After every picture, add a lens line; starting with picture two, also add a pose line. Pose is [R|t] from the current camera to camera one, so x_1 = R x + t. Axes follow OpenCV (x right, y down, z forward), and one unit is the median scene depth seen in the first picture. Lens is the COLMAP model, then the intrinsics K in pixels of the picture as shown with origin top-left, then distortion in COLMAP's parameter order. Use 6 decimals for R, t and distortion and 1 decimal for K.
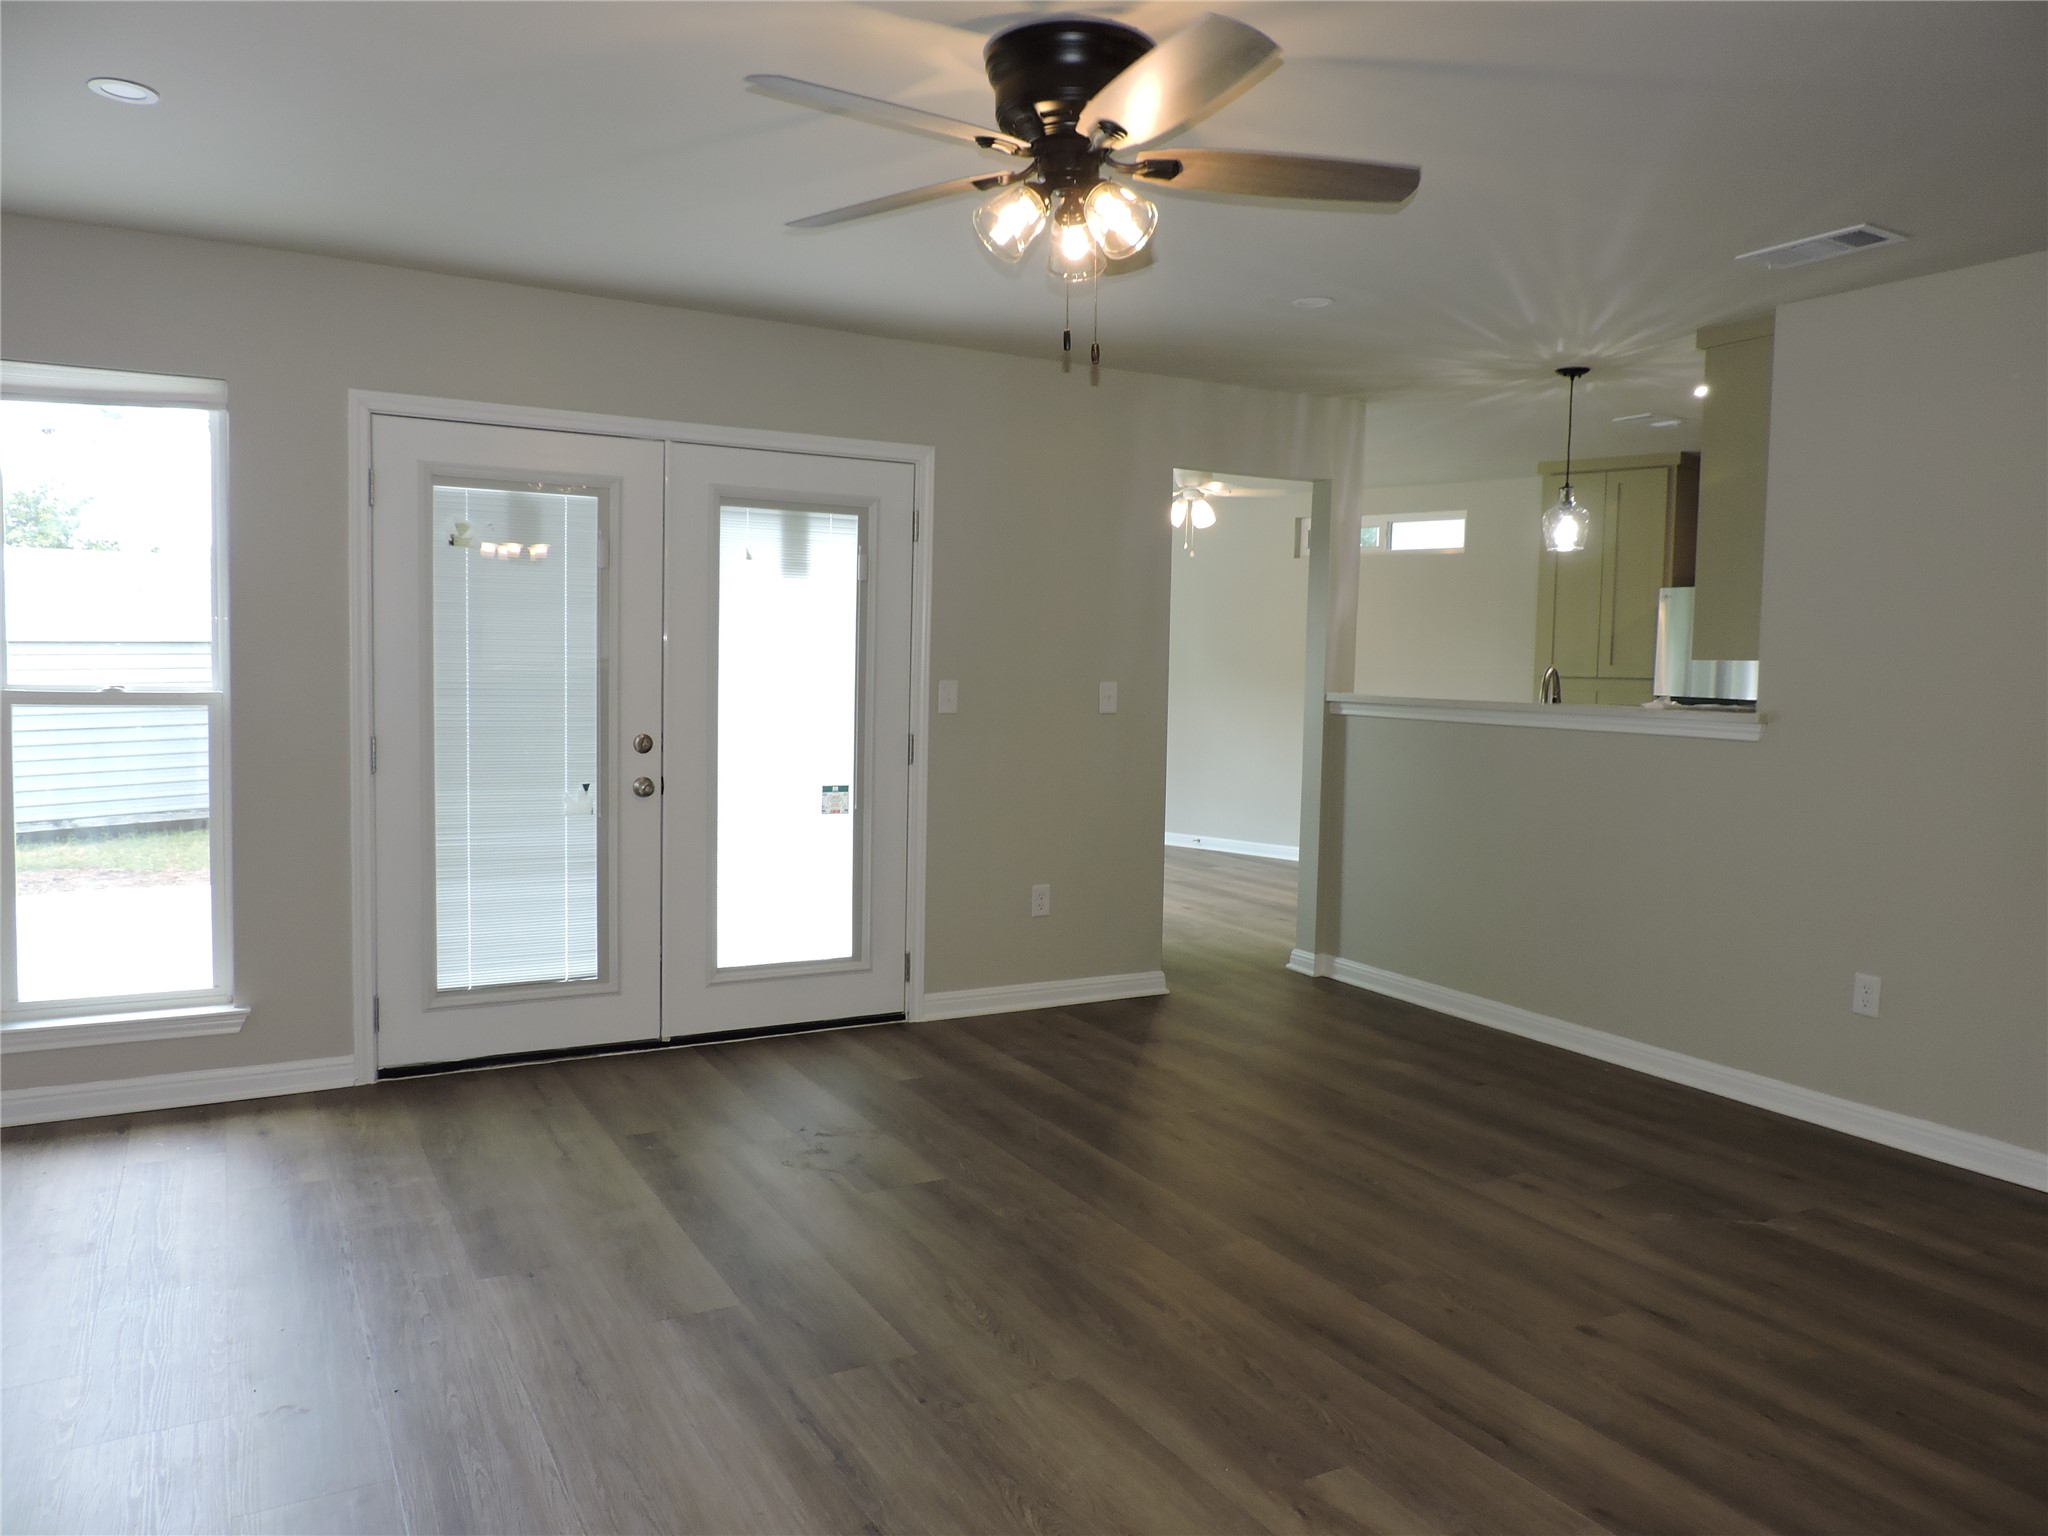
lens RADIAL K [[1470.9, 0, 1025.8], [0, 1470.9, 769.0], [0, 0, 1]] dist [-0.010231, -0.008938]
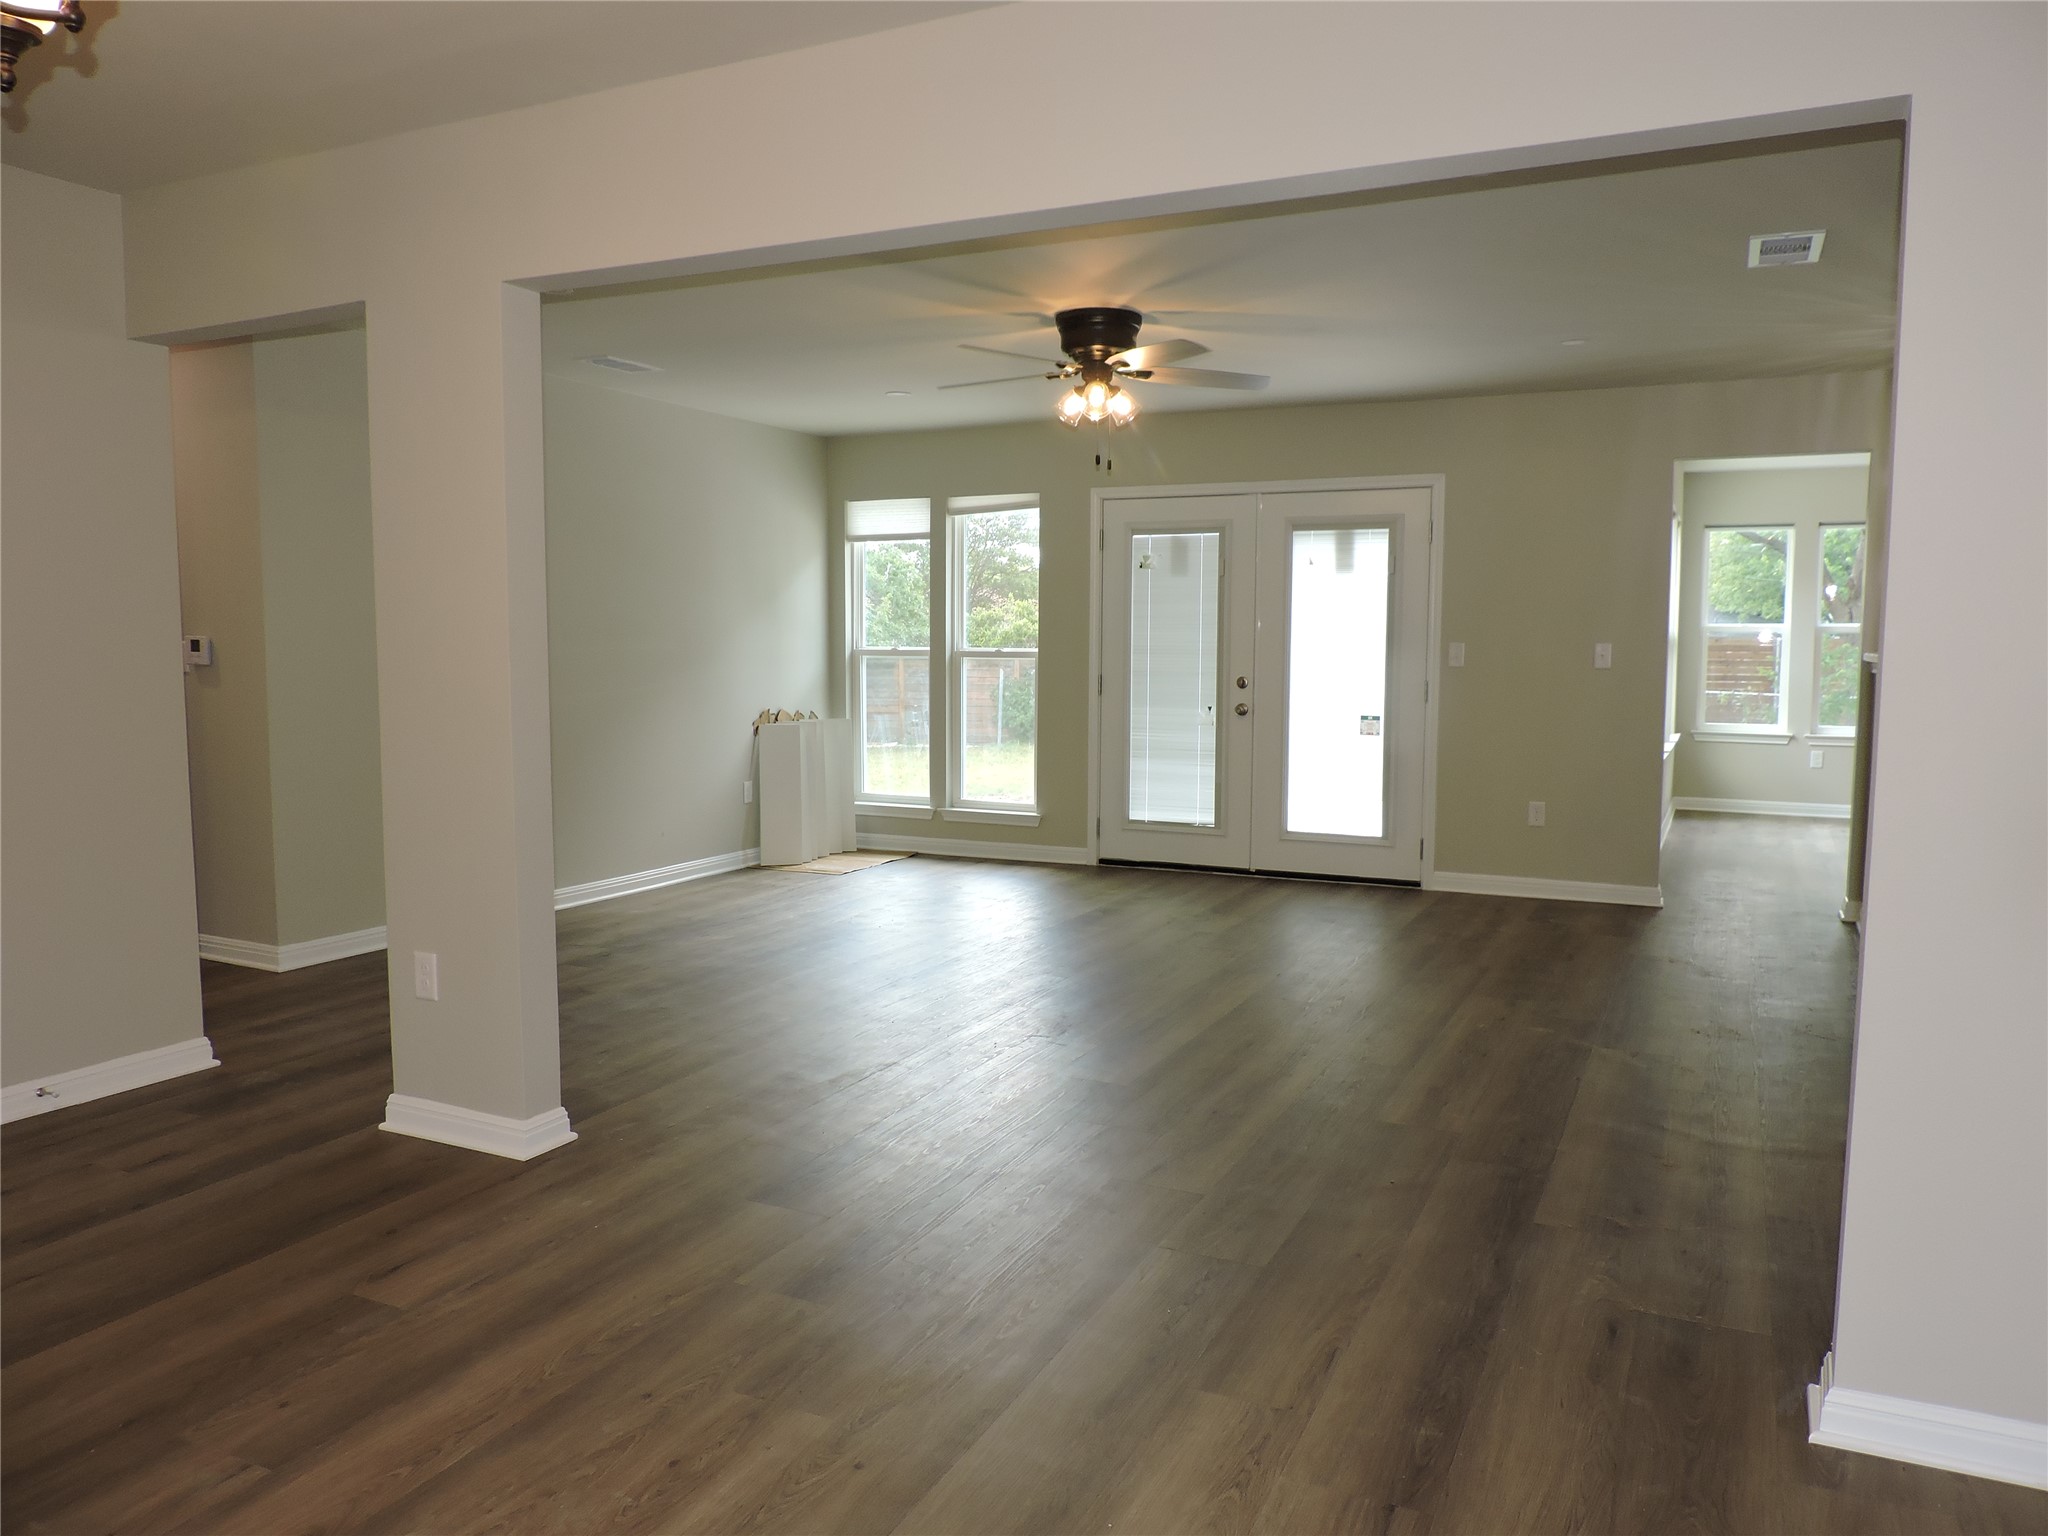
lens RADIAL K [[1470.9, 0, 1029.7], [0, 1470.9, 764.1], [0, 0, 1]] dist [-0.010231, -0.008938]
pose [[0.573638, 0.052782, -0.817406, 0.936558], [-0.051955, 0.998257, 0.028000, 0.038550], [0.817459, 0.026407, 0.575380, -0.117065]]
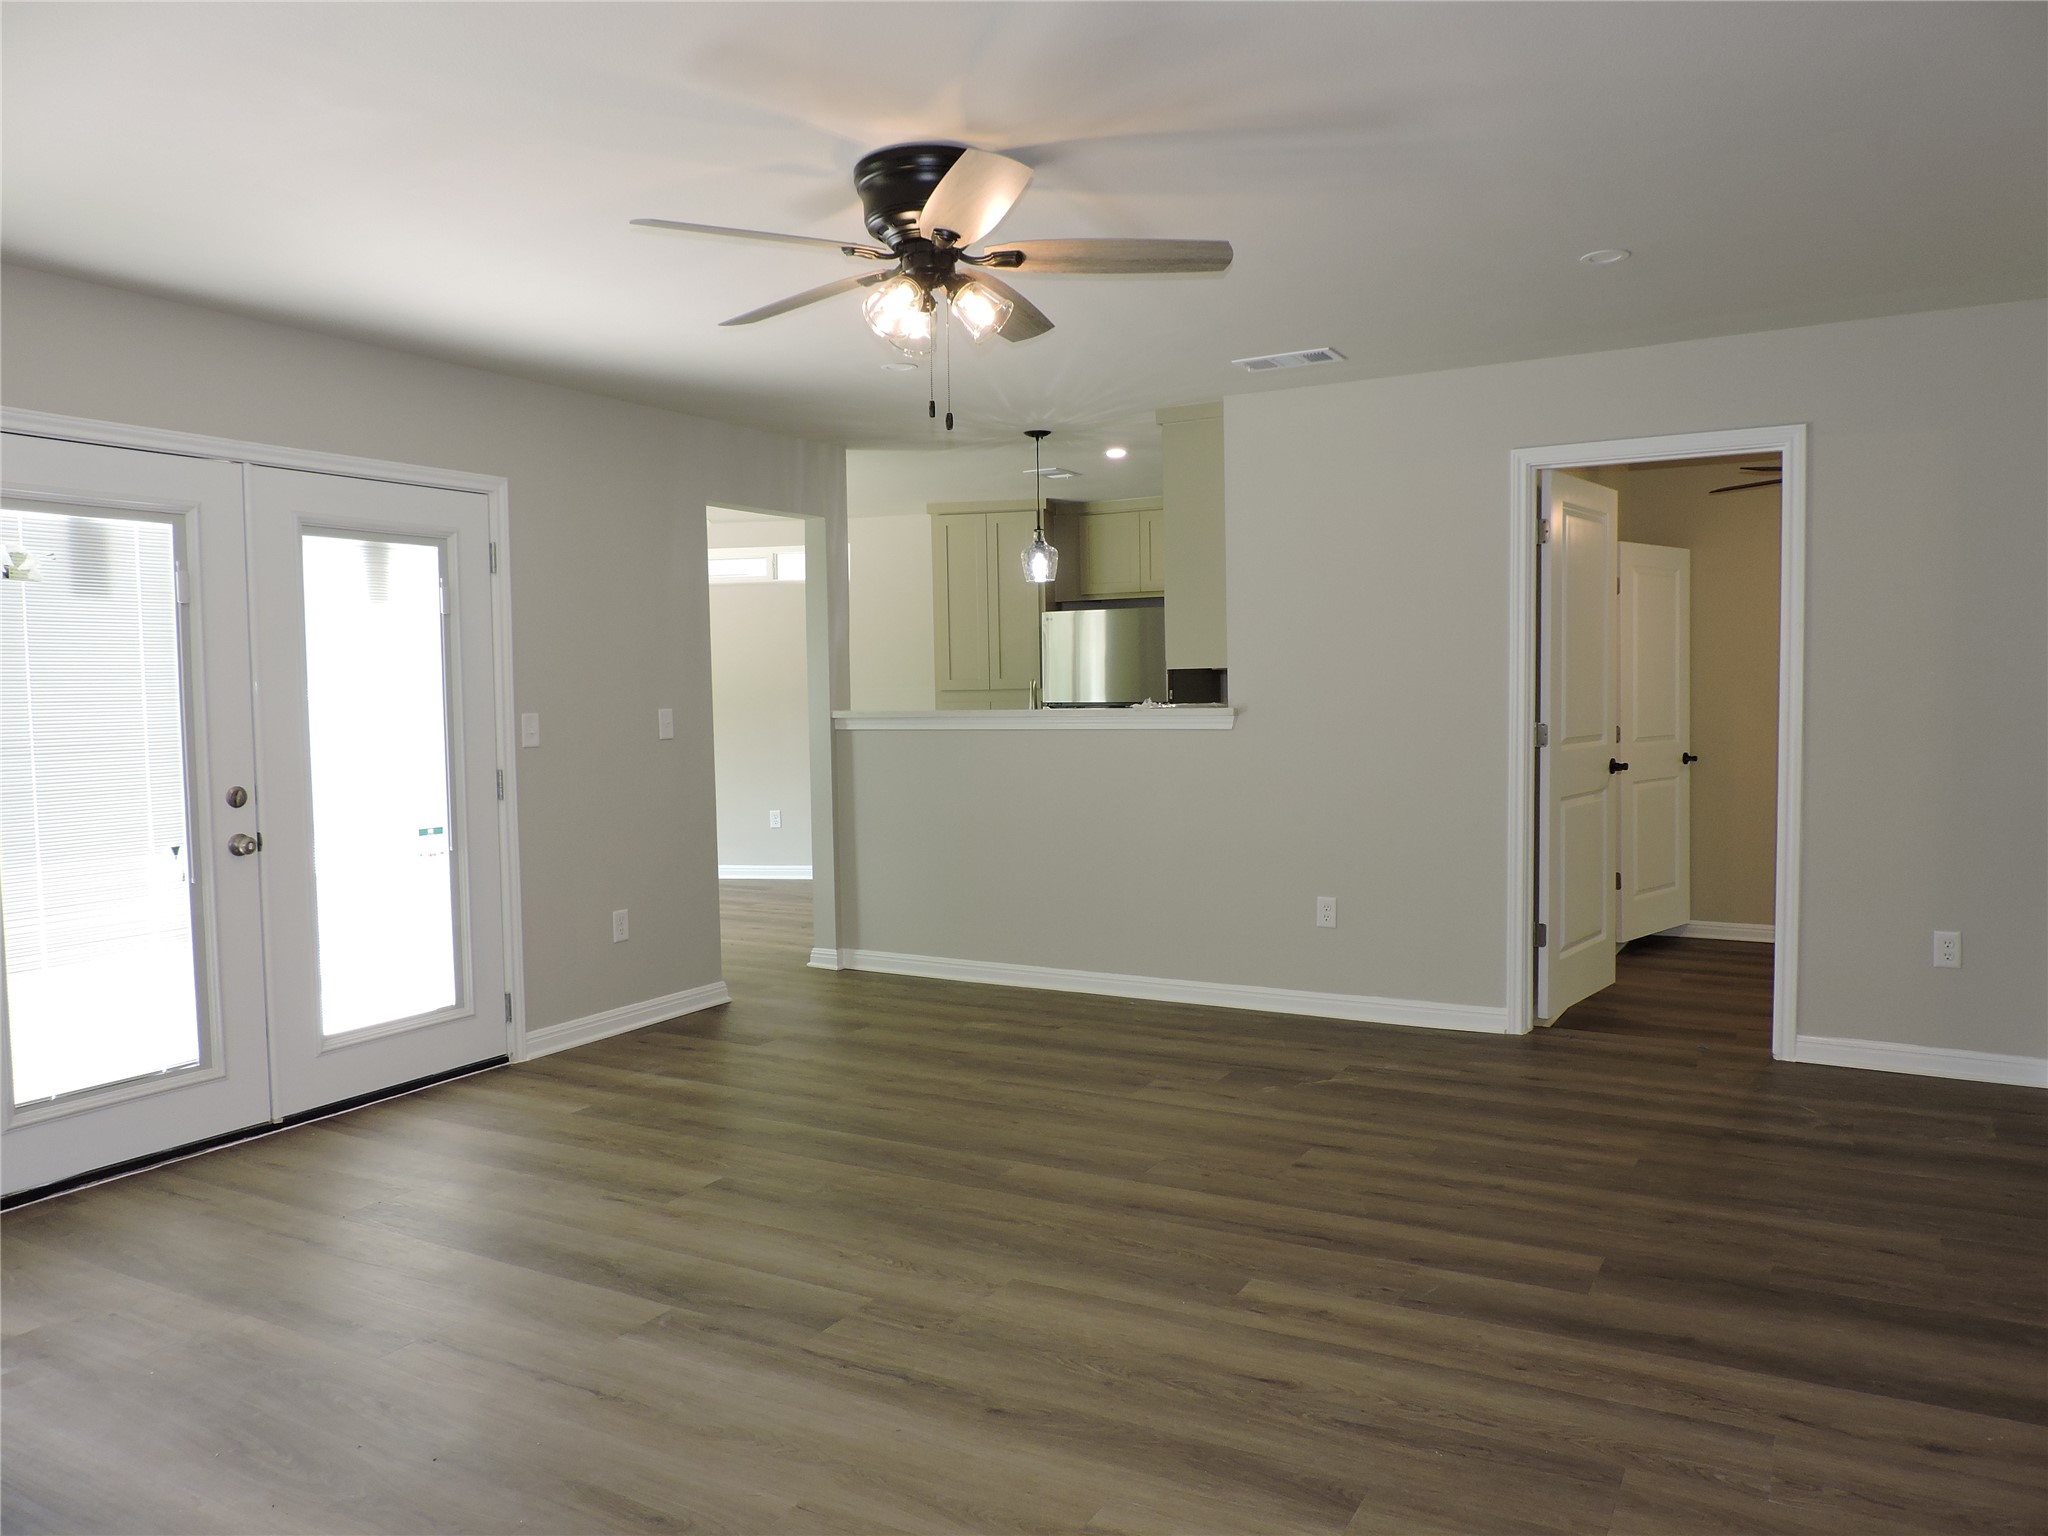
lens RADIAL K [[1470.9, 0, 1036.3], [0, 1470.9, 772.1], [0, 0, 1]] dist [-0.010231, -0.008938]
pose [[0.853584, -0.066038, 0.516753, -0.307186], [0.074087, 0.997239, 0.005061, -0.000563], [-0.515660, 0.033964, 0.856120, -0.024334]]
